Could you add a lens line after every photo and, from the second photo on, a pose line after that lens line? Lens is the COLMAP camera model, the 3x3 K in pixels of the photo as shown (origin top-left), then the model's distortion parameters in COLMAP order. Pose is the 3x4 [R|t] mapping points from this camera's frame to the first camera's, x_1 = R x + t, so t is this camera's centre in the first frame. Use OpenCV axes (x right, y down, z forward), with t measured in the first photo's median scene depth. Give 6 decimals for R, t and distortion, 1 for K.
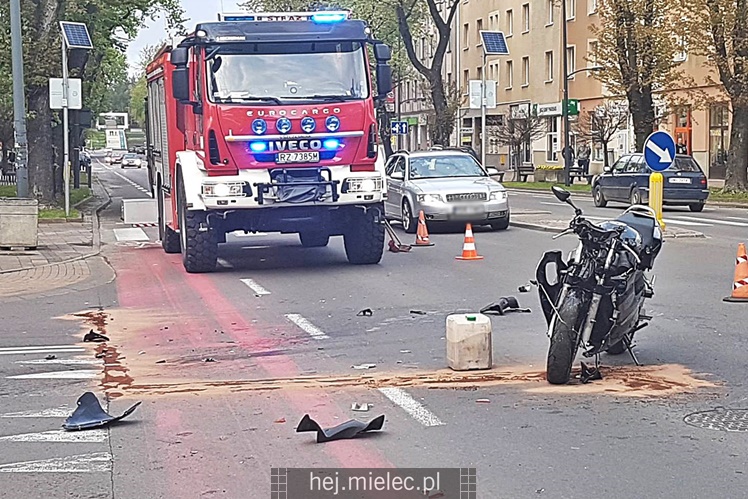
lens RADIAL K [[1367.7, 0, 411.5], [0, 1367.7, 256.8], [0, 0, 1]] dist [0.182933, 0.000000]
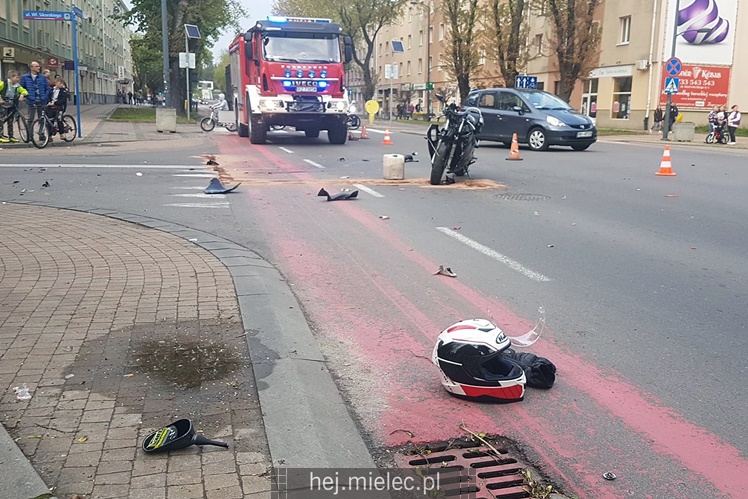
lens RADIAL K [[638.8, 0, 408.8], [0, 638.8, 224.6], [0, 0, 1]] dist [0.120909, -0.108411]
pose [[0.995610, 0.021892, 0.091006, -0.012696], [-0.031200, 0.994280, 0.102145, 0.026311], [-0.088249, -0.104536, 0.990598, -0.002117]]
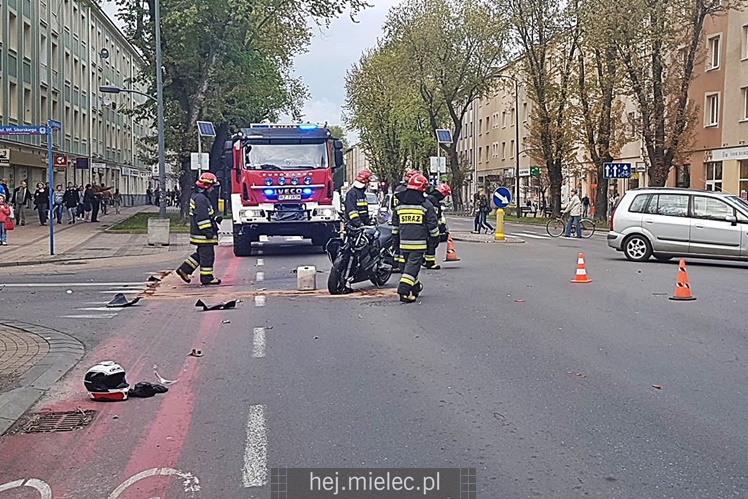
lens RADIAL K [[858.8, 0, 471.9], [0, 858.8, 237.8], [0, 0, 1]] dist [0.155778, 0.000000]
pose [[0.999778, 0.011465, 0.017651, 0.155711], [-0.010949, 0.999518, -0.029049, 0.017841], [-0.017975, 0.028849, 0.999422, -0.235061]]
